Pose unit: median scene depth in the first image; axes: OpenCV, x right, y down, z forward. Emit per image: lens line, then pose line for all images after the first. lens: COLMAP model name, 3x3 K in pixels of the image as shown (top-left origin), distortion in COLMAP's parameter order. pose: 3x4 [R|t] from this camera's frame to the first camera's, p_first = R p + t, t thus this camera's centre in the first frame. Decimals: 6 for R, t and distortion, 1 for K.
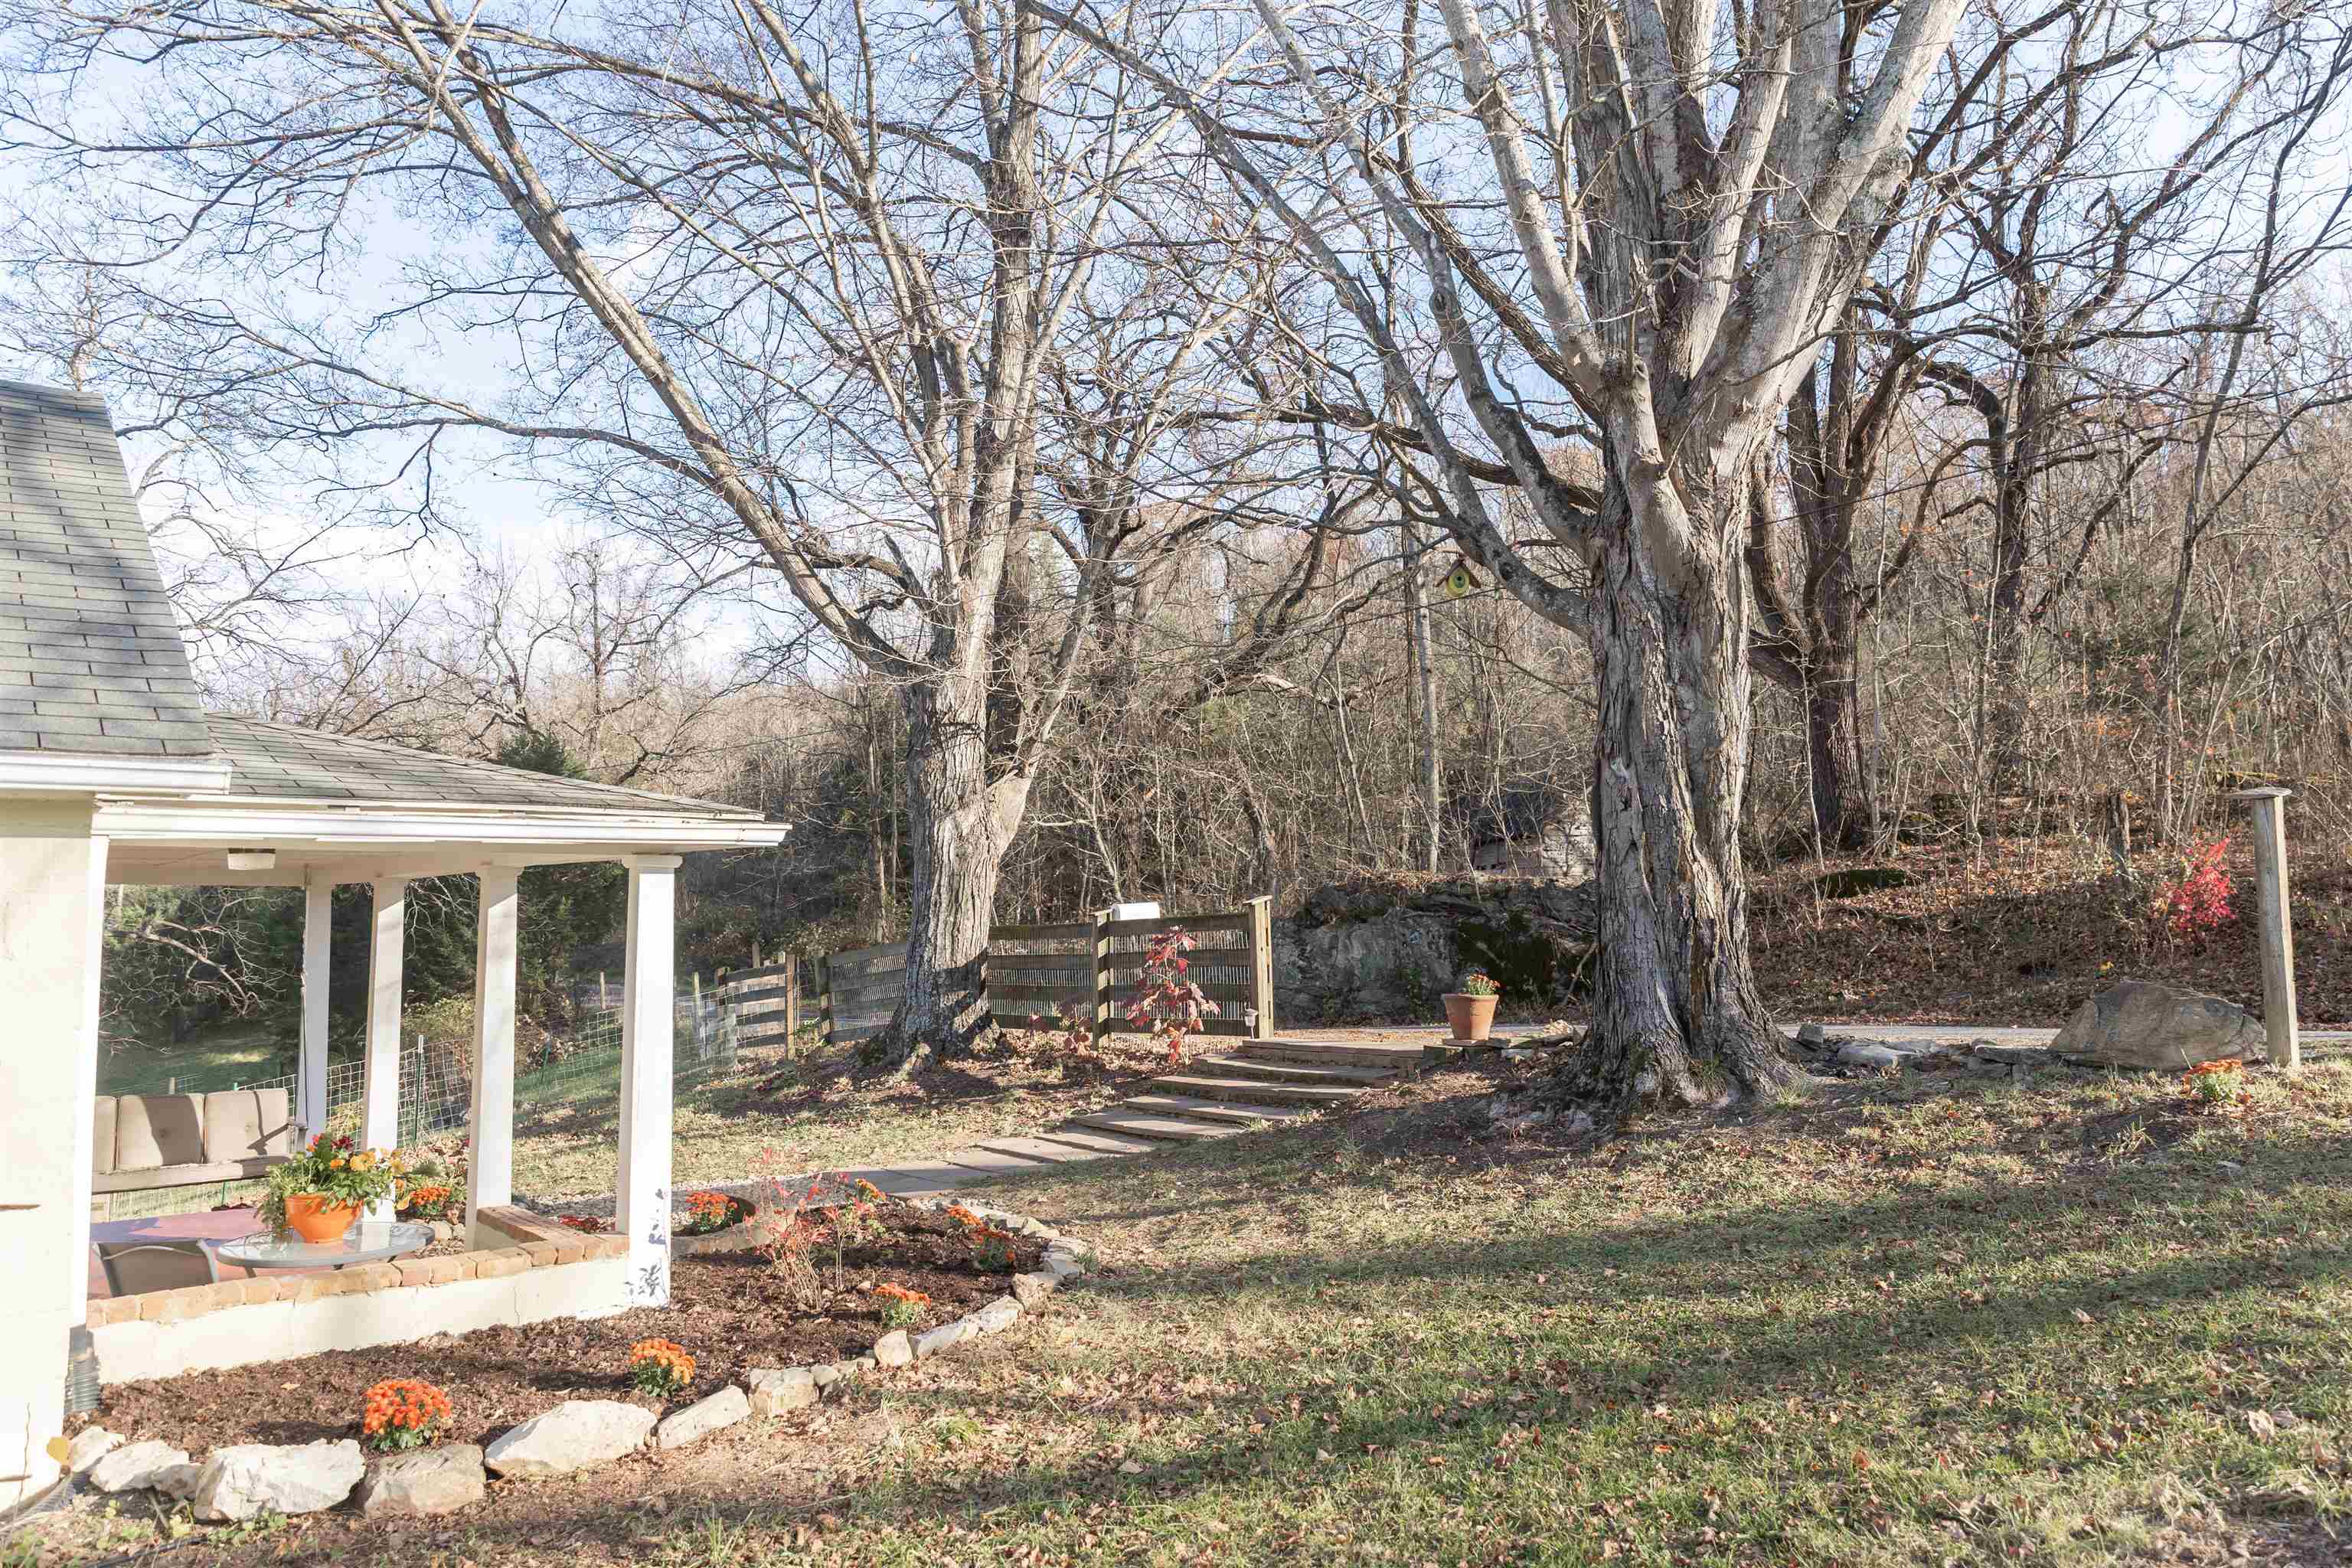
lens RADIAL K [[1571.7, 0, 1187.7], [0, 1571.7, 783.9], [0, 0, 1]] dist [0.014628, -0.000441]
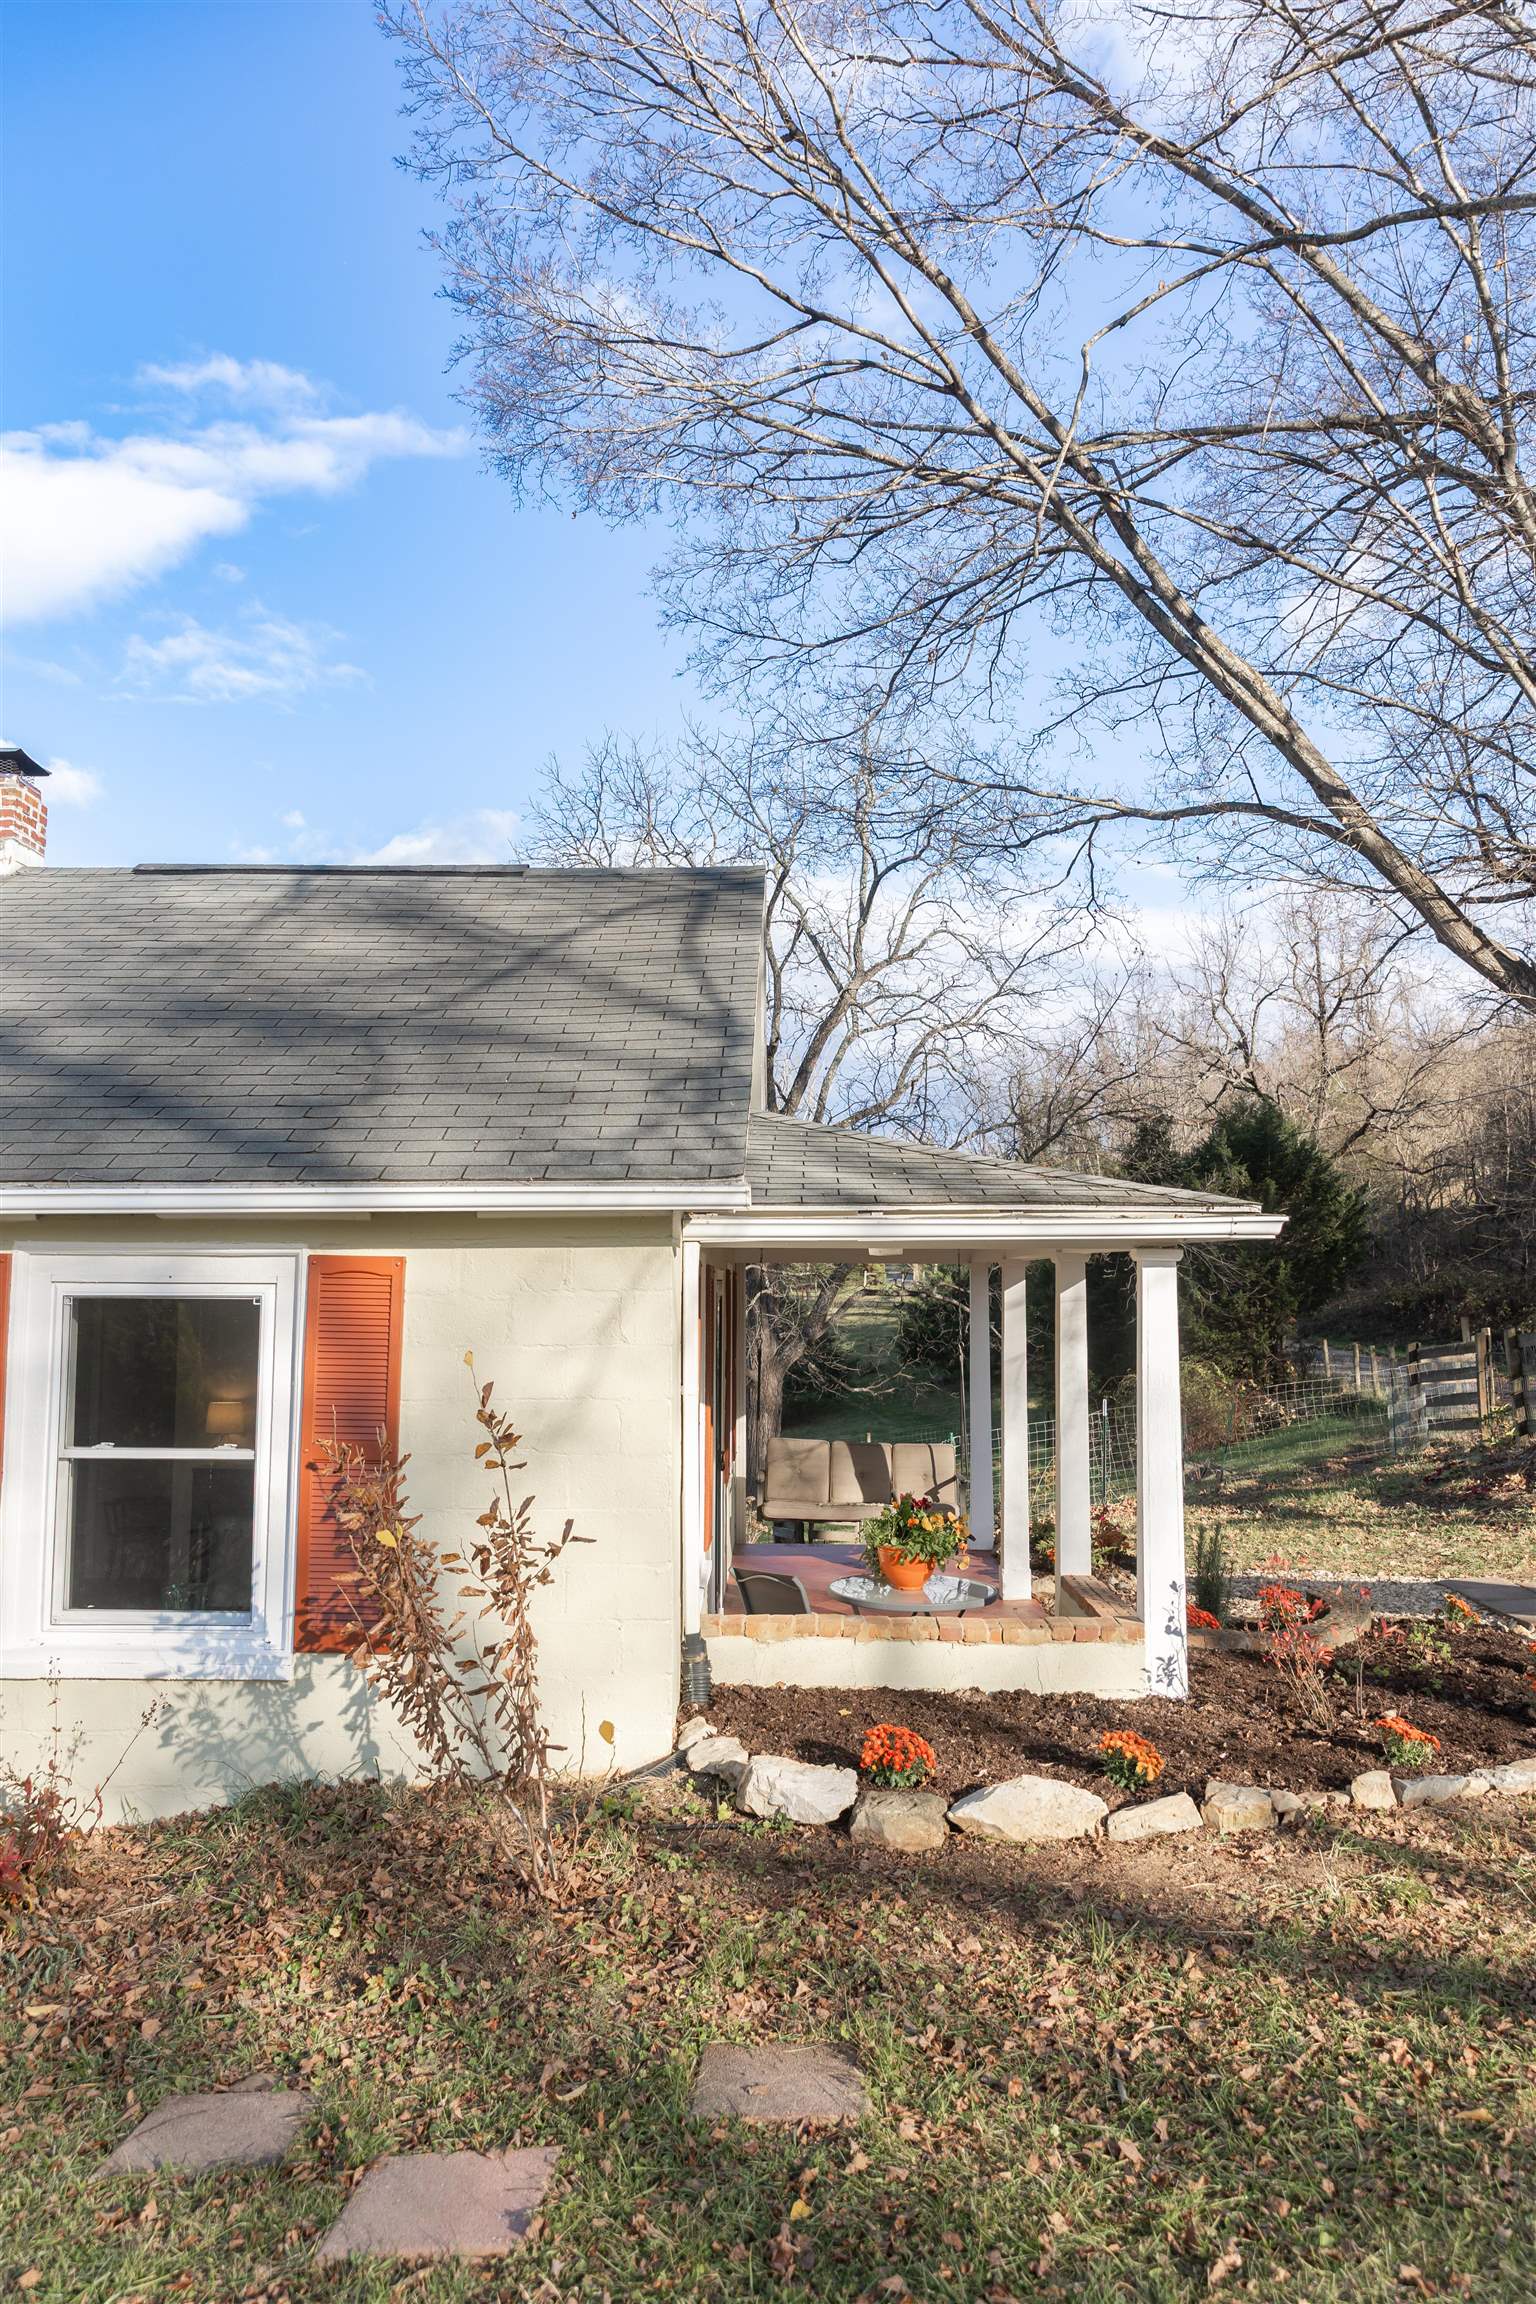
lens RADIAL K [[1637.3, 0, 779.3], [0, 1637.3, 1158.3], [0, 0, 1]] dist [-0.002271, -0.004462]
pose [[0.767977, -0.038452, -0.639322, 0.131792], [0.045478, 0.998950, -0.005451, -0.015826], [0.638861, -0.024889, 0.768919, 0.039730]]
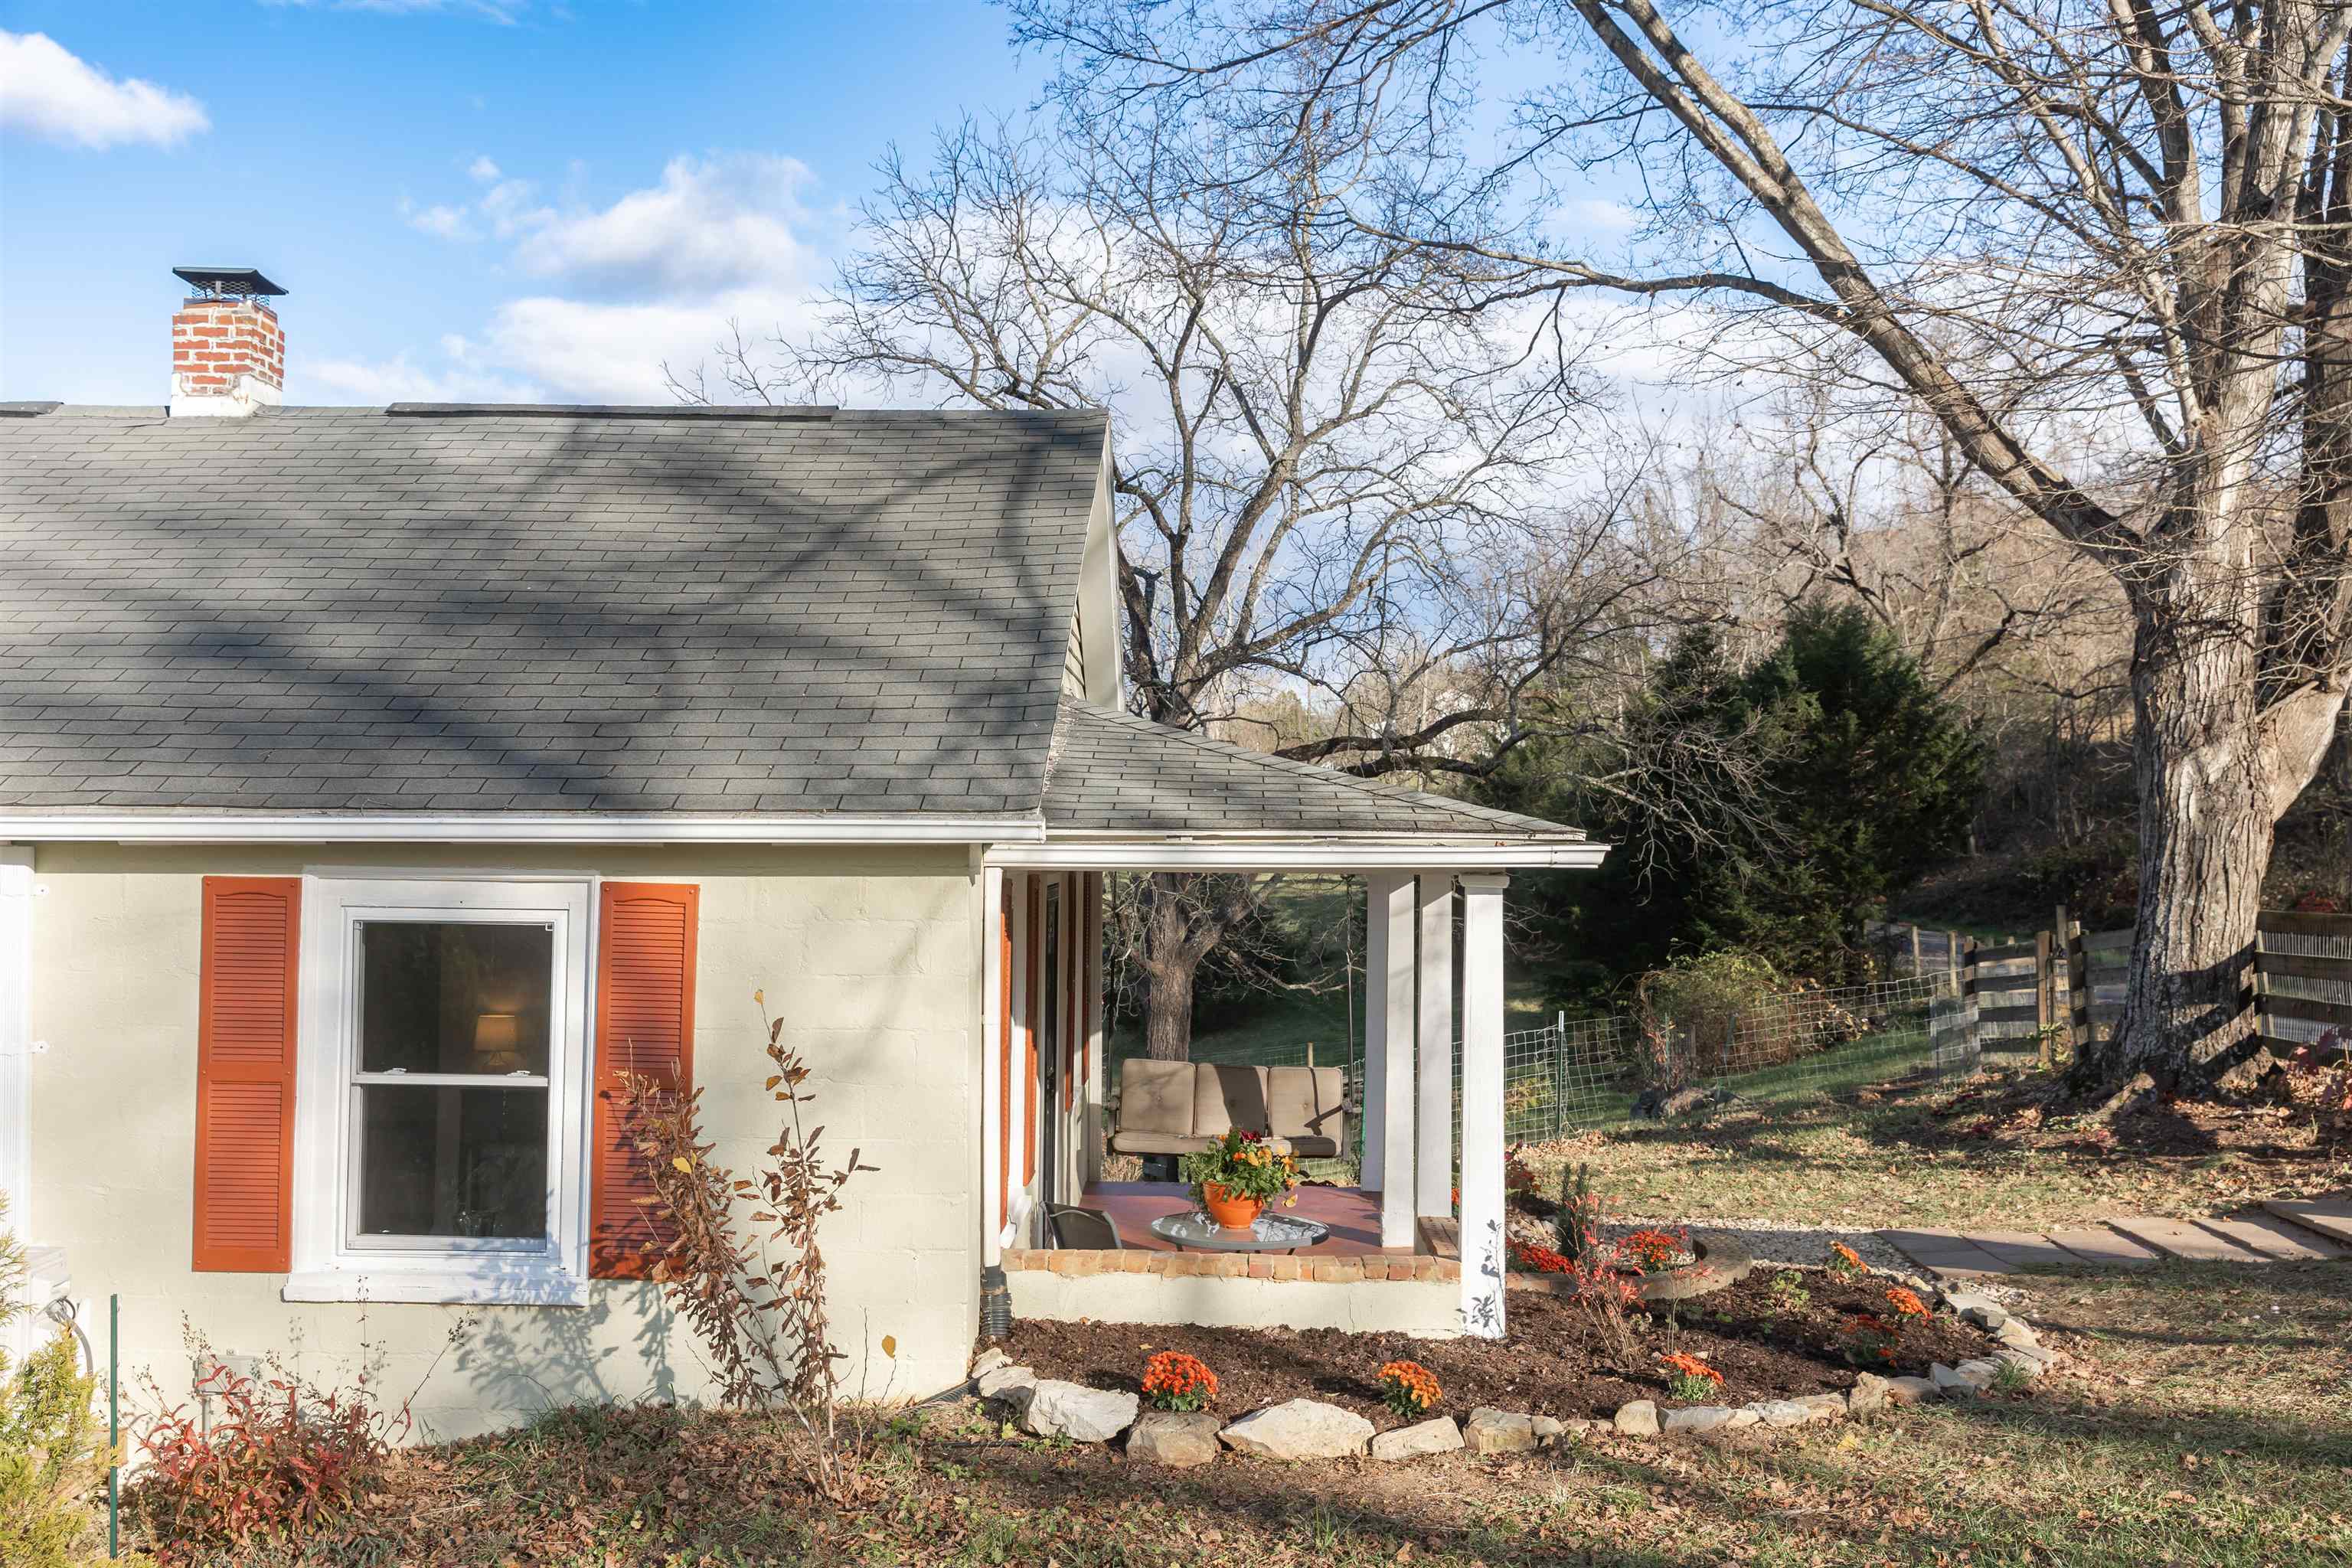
lens RADIAL K [[2272.6, 0, 1171.7], [0, 2272.6, 774.5], [0, 0, 1]] dist [0.008225, -0.000730]
pose [[0.755590, -0.000315, -0.655045, 0.381902], [0.039244, 0.998225, 0.044788, -0.076594], [0.653869, -0.059548, 0.754261, -0.147601]]
